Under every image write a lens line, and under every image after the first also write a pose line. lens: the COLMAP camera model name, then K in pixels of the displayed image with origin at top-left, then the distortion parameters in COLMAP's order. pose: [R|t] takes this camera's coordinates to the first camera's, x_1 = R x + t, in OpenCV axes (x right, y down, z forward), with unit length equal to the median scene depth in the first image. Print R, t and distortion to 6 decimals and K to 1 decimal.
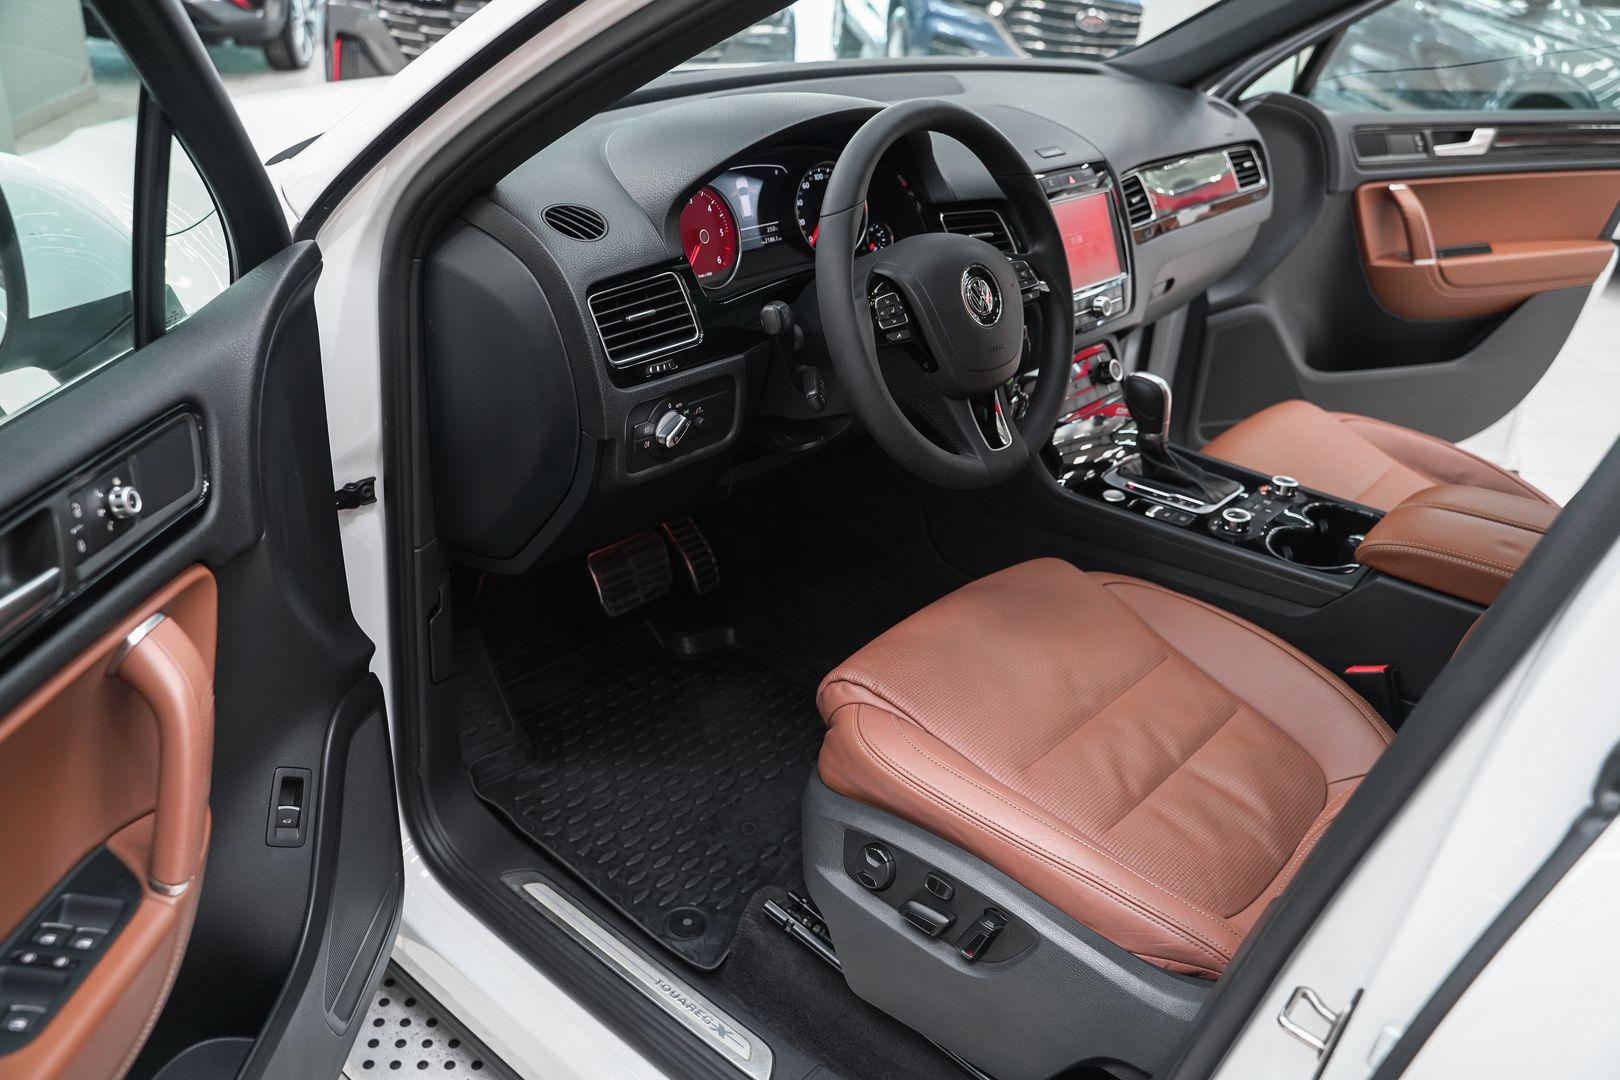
lens RADIAL K [[1338.8, 0, 821.7], [0, 1338.8, 545.1], [0, 0, 1]] dist [-0.118142, 0.090882]
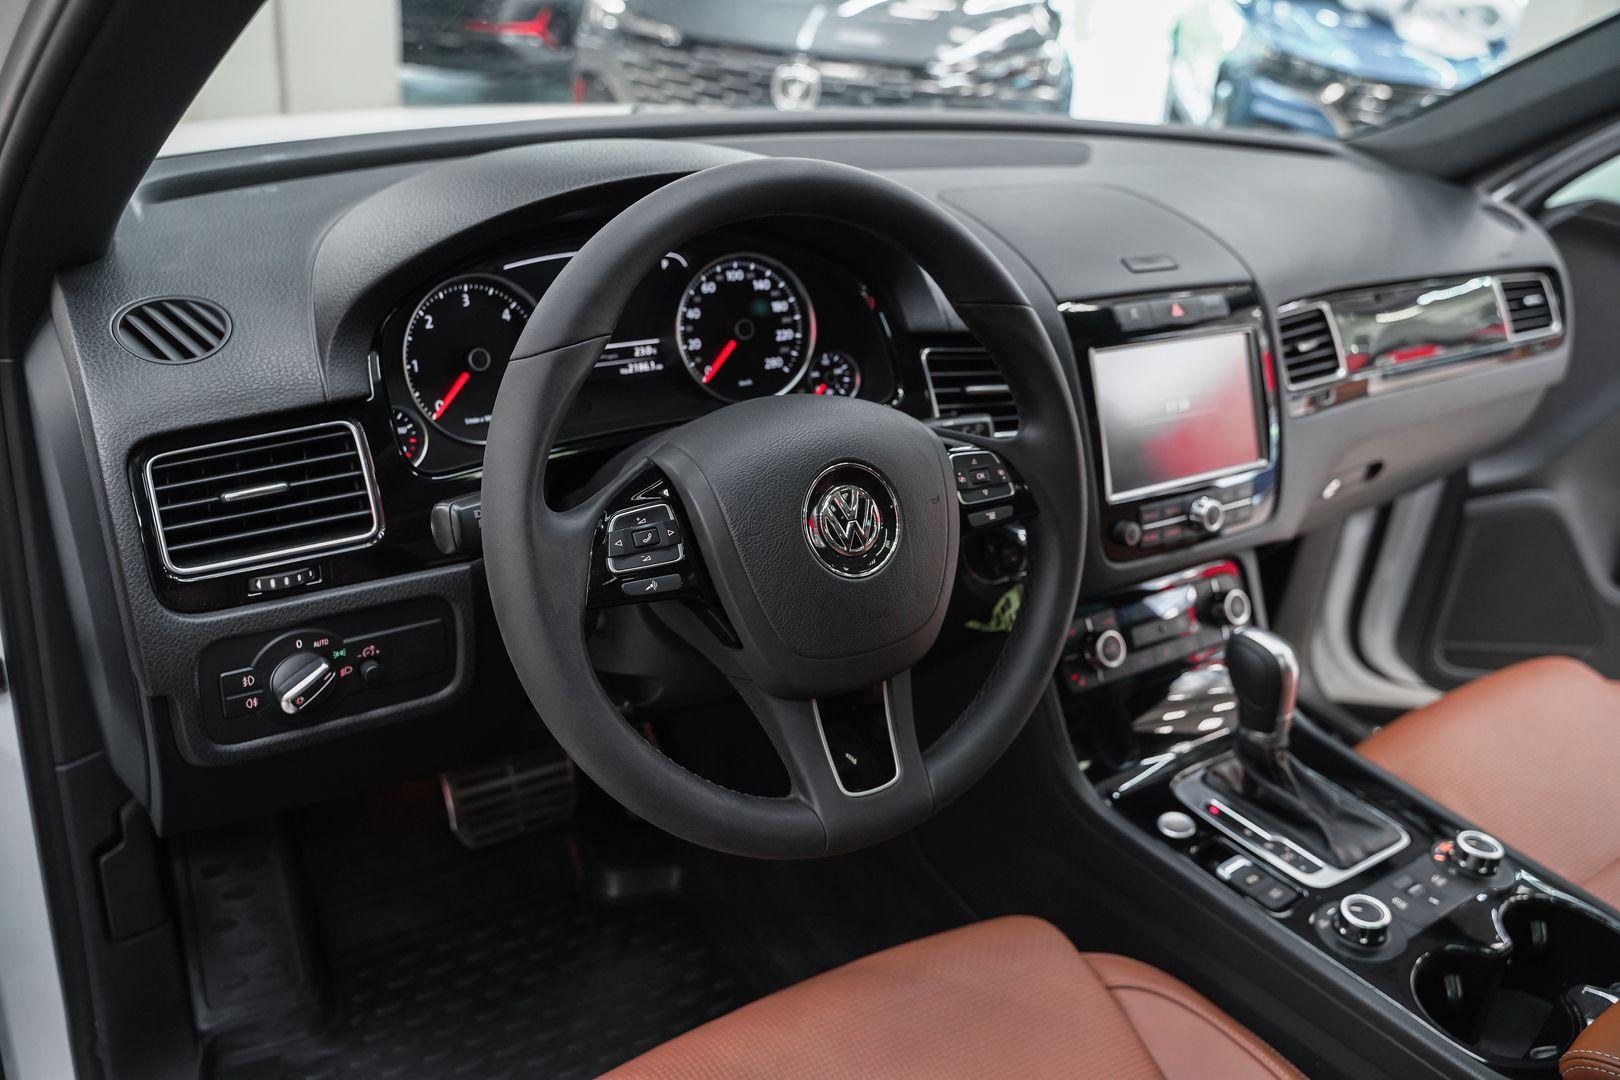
lens RADIAL K [[1338.8, 0, 808.1], [0, 1338.8, 535.6], [0, 0, 1]] dist [-0.118142, 0.090882]
pose [[0.963733, 0.126484, -0.234990, 0.180083], [-0.138903, 0.989614, -0.037002, -0.121932], [0.227870, 0.068301, 0.971293, 0.355514]]
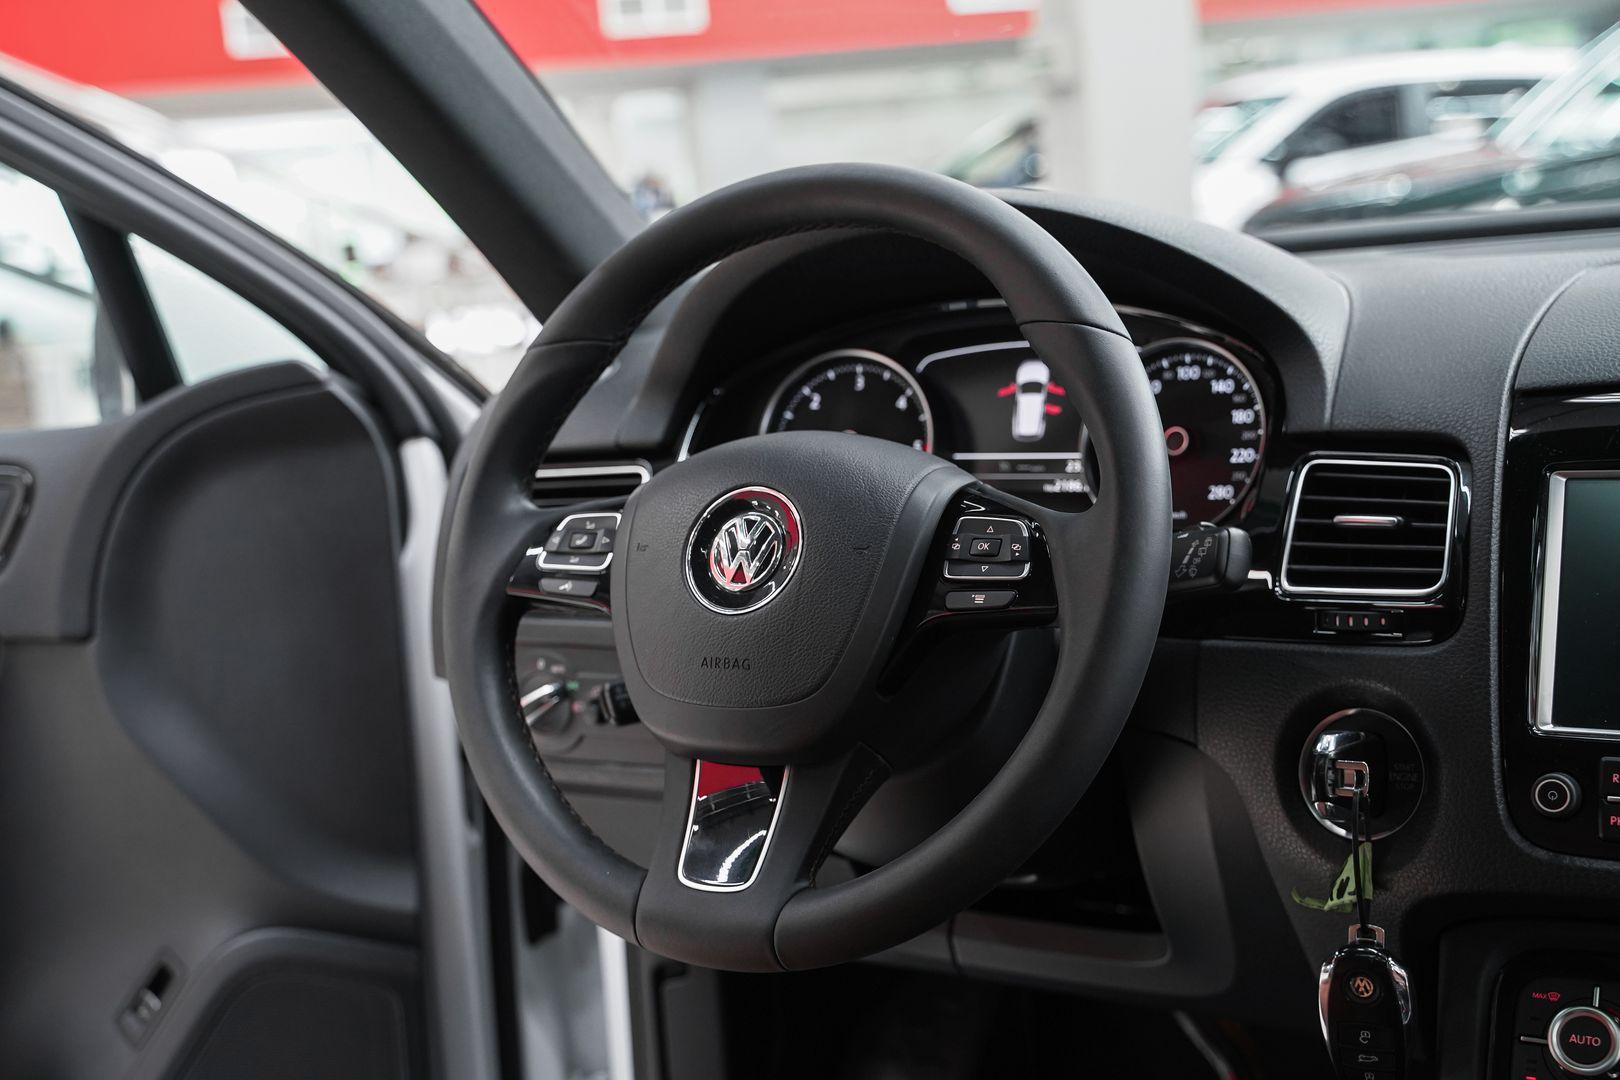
lens RADIAL K [[2147.7, 0, 787.2], [0, 2147.7, 525.8], [0, 0, 1]] dist [0.091817, 0.000000]
pose [[0.162401, 0.065002, -0.984581, 0.673469], [-0.372659, 0.927968, -0.000203, -0.156210], [0.913647, 0.366946, 0.174927, 0.681607]]
